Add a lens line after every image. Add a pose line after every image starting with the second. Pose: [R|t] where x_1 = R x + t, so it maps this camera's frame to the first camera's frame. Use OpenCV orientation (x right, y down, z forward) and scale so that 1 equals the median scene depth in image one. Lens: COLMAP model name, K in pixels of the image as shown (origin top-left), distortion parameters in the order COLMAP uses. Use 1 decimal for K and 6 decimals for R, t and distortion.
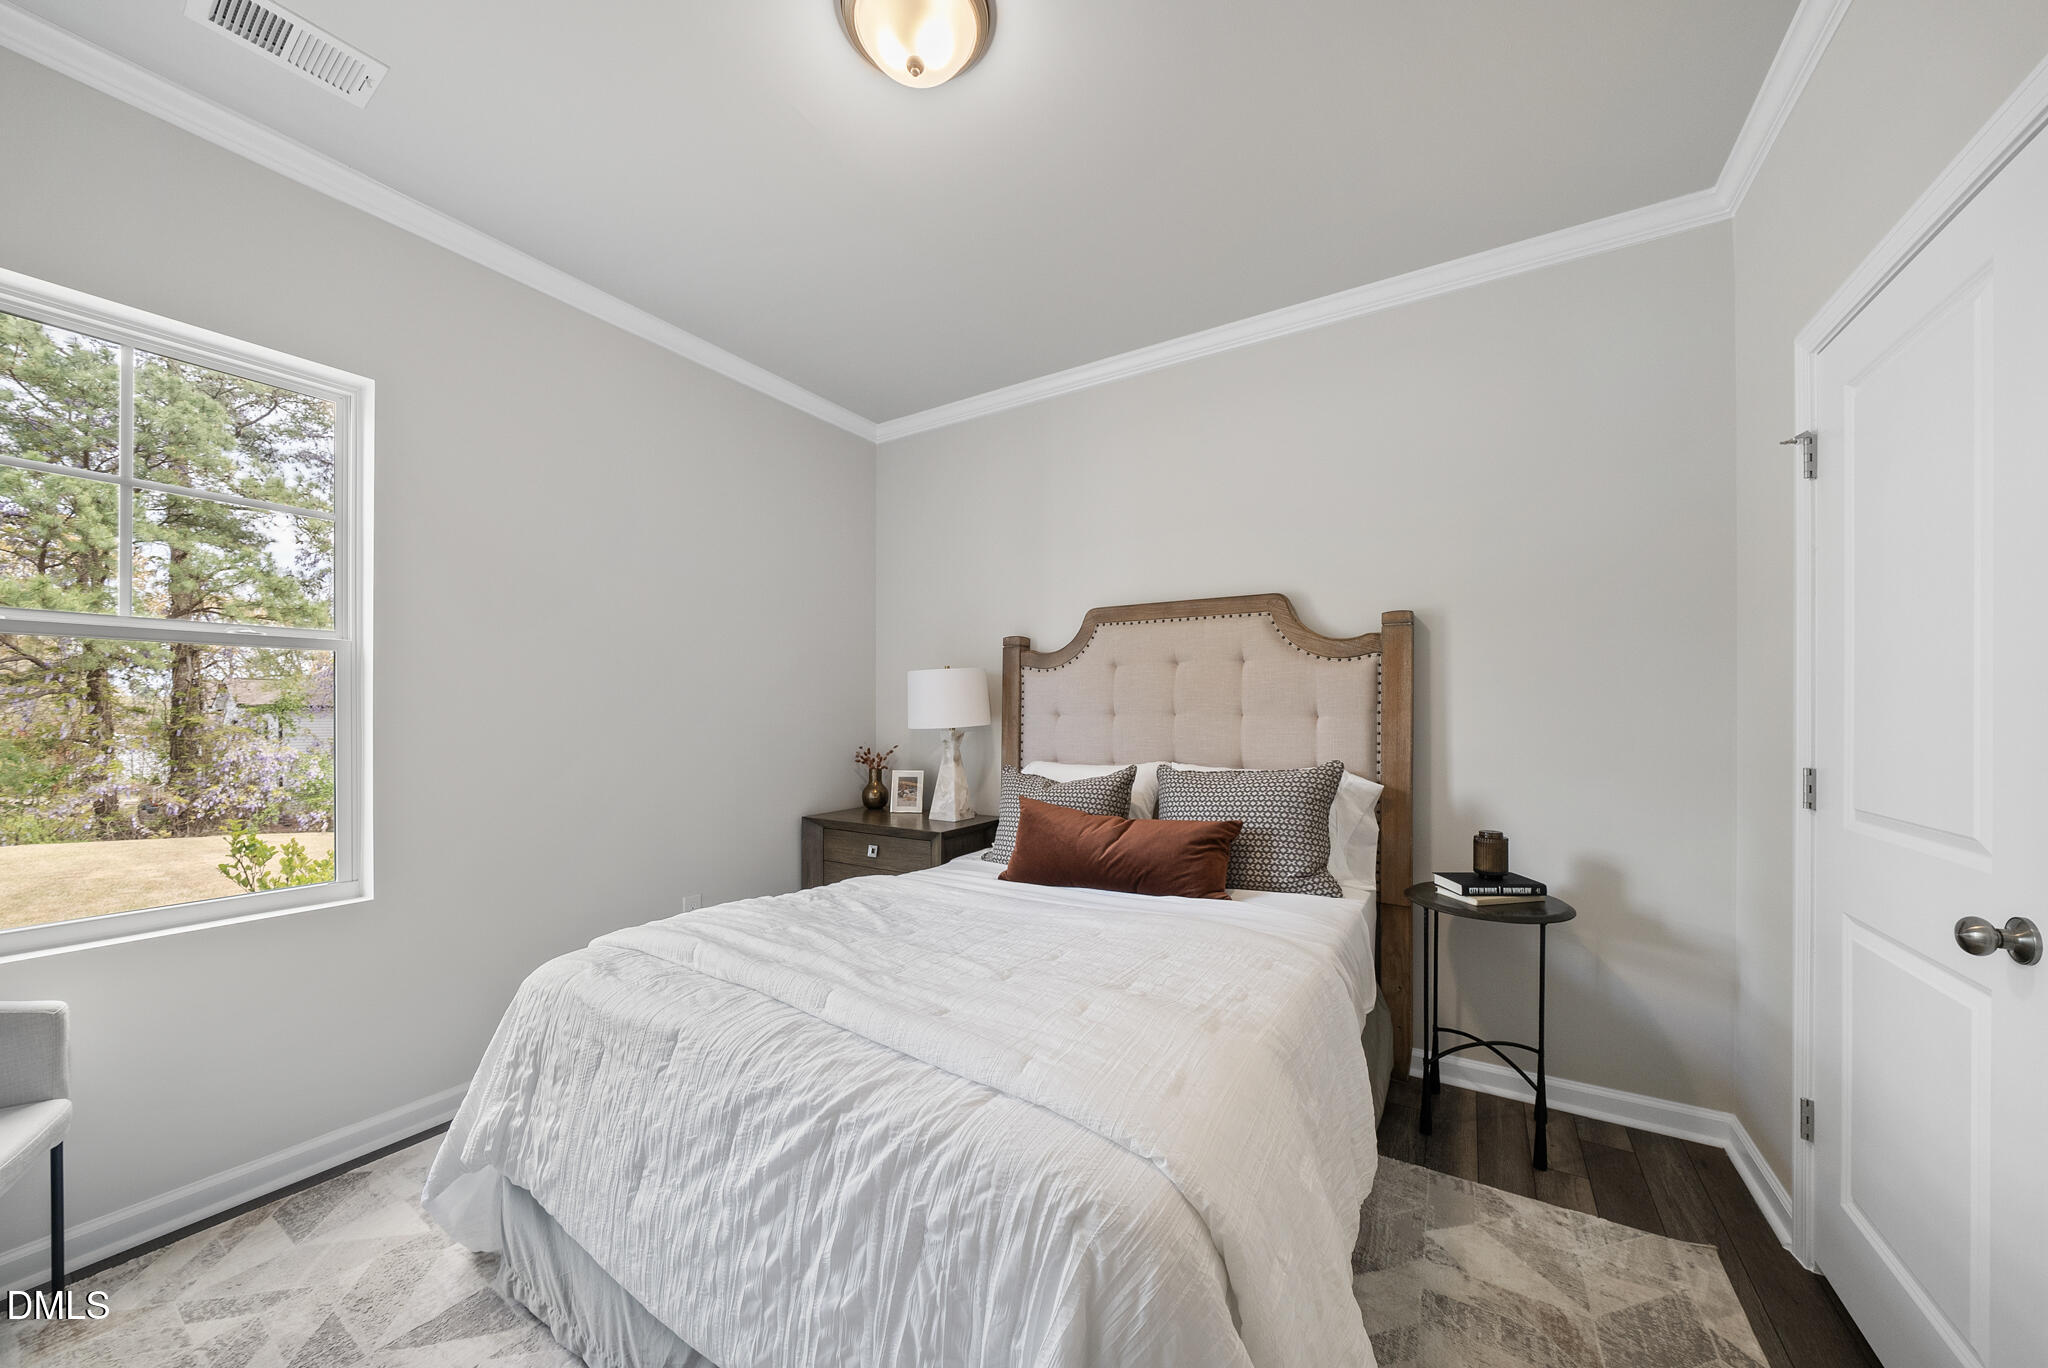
lens RADIAL K [[711.4, 0, 1015.0], [0, 711.4, 698.5], [0, 0, 1]] dist [-0.005233, -0.000045]
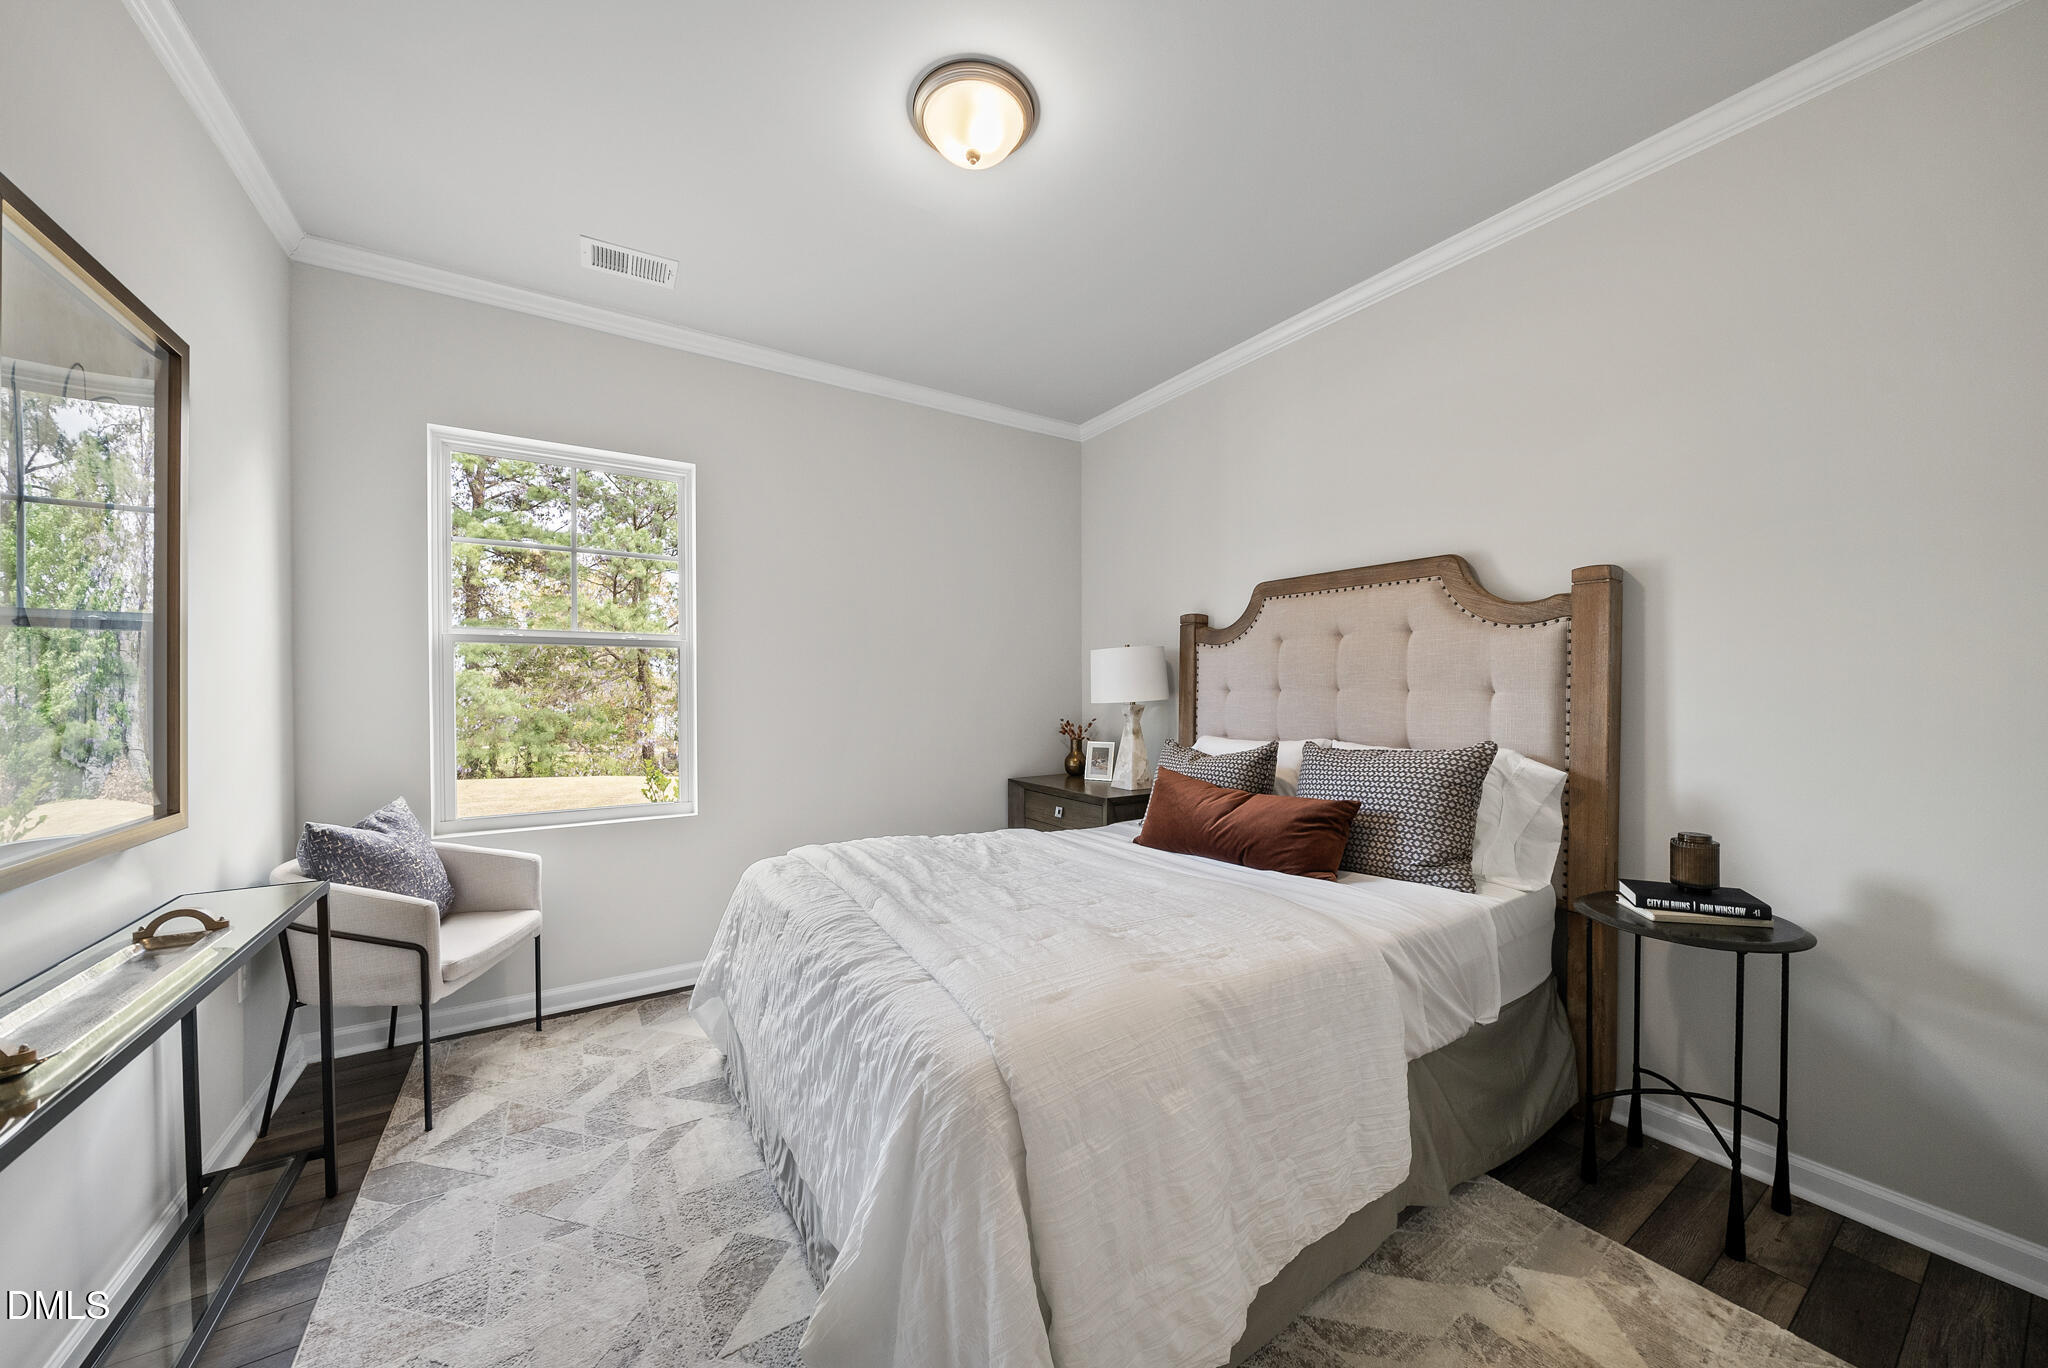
lens RADIAL K [[709.4, 0, 1022.9], [0, 709.4, 678.7], [0, 0, 1]] dist [-0.003167, -0.000037]
pose [[0.905888, -0.007912, -0.423444, 0.318122], [0.010371, 0.999940, 0.003504, -0.000058], [0.423391, -0.007565, 0.905915, -0.050572]]
